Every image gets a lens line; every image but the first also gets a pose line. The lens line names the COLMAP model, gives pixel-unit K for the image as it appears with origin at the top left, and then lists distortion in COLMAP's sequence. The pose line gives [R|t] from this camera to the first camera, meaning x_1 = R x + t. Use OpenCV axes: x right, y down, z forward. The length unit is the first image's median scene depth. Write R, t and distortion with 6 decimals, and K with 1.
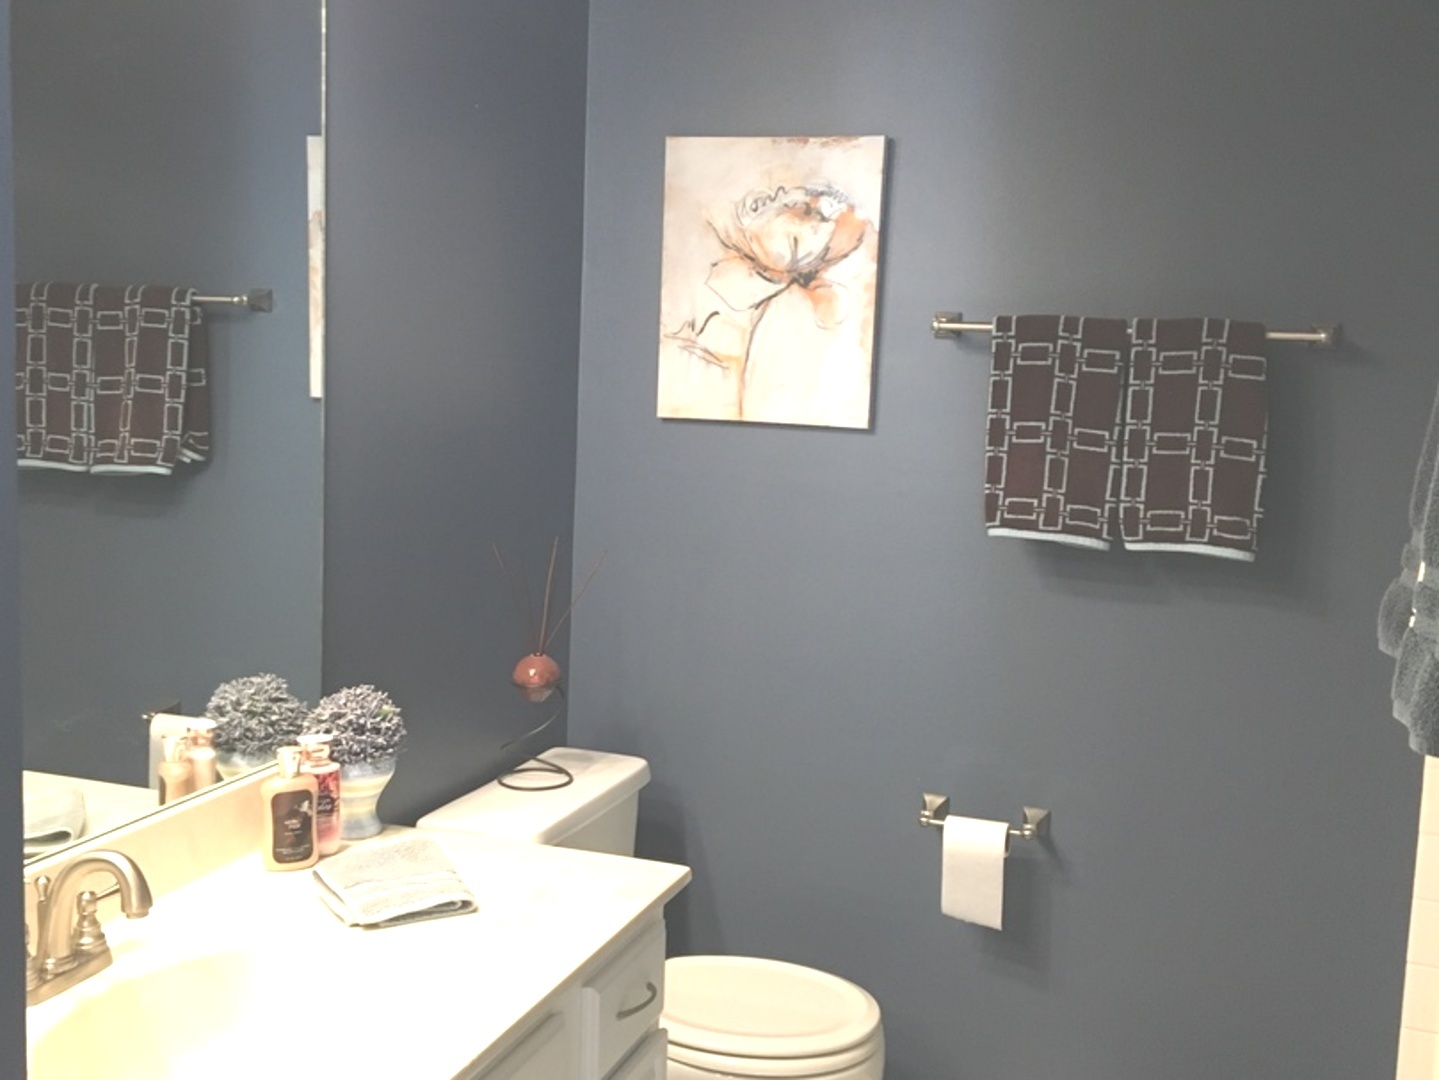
lens RADIAL K [[1597.7, 0, 719.5], [0, 1597.7, 540.0], [0, 0, 1]] dist [0.074727, -0.047905]
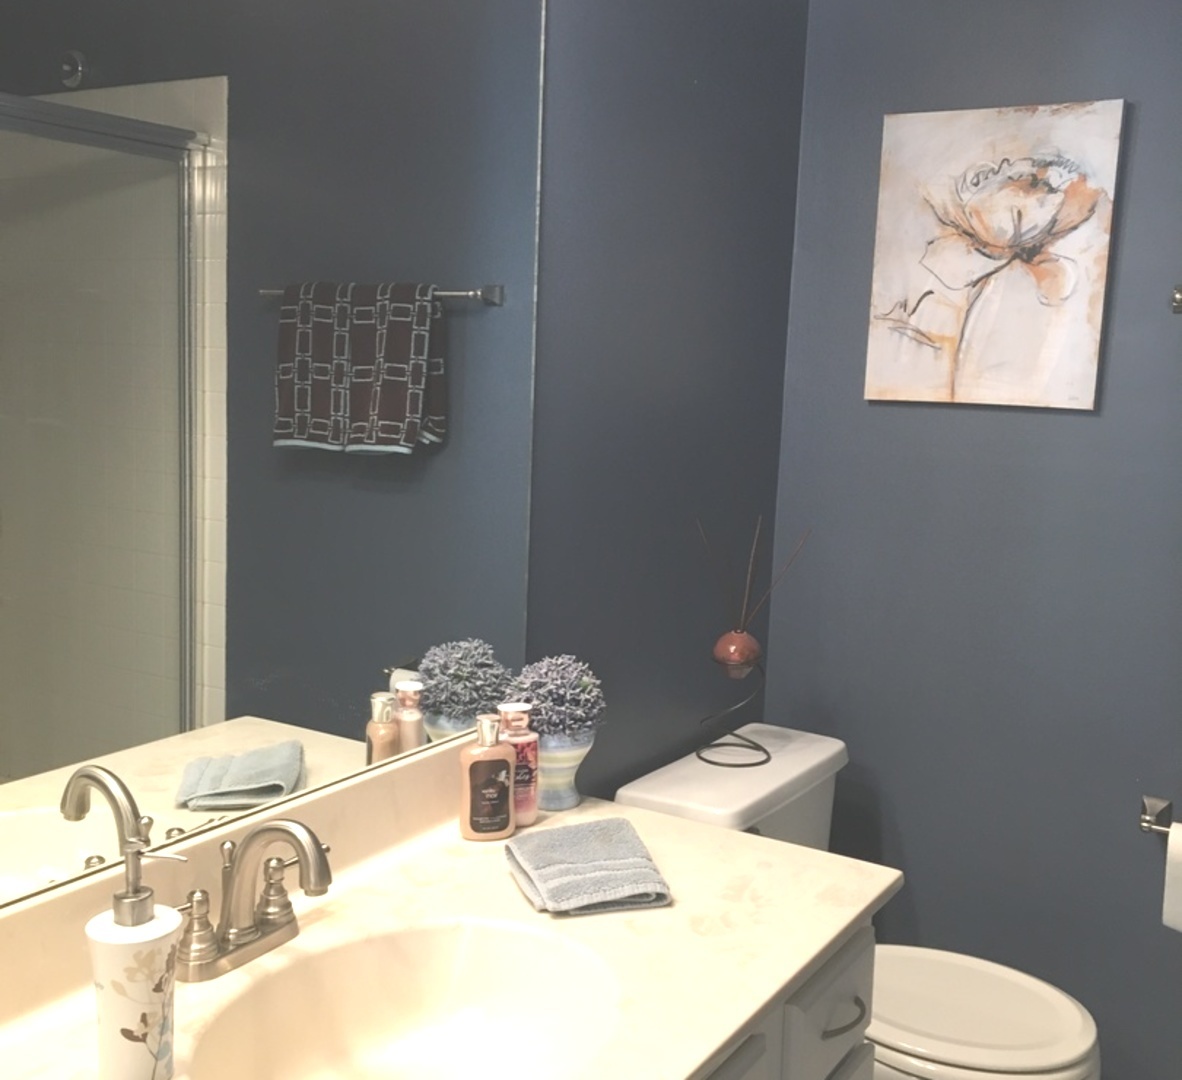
lens RADIAL K [[1338.2, 0, 591.0], [0, 1338.2, 540.0], [0, 0, 1]] dist [0.130735, -0.256134]
pose [[0.975802, 0.027623, -0.216902, -0.021659], [-0.026608, 0.999617, 0.007597, 0.009640], [0.217029, -0.001642, 0.976164, 0.148869]]
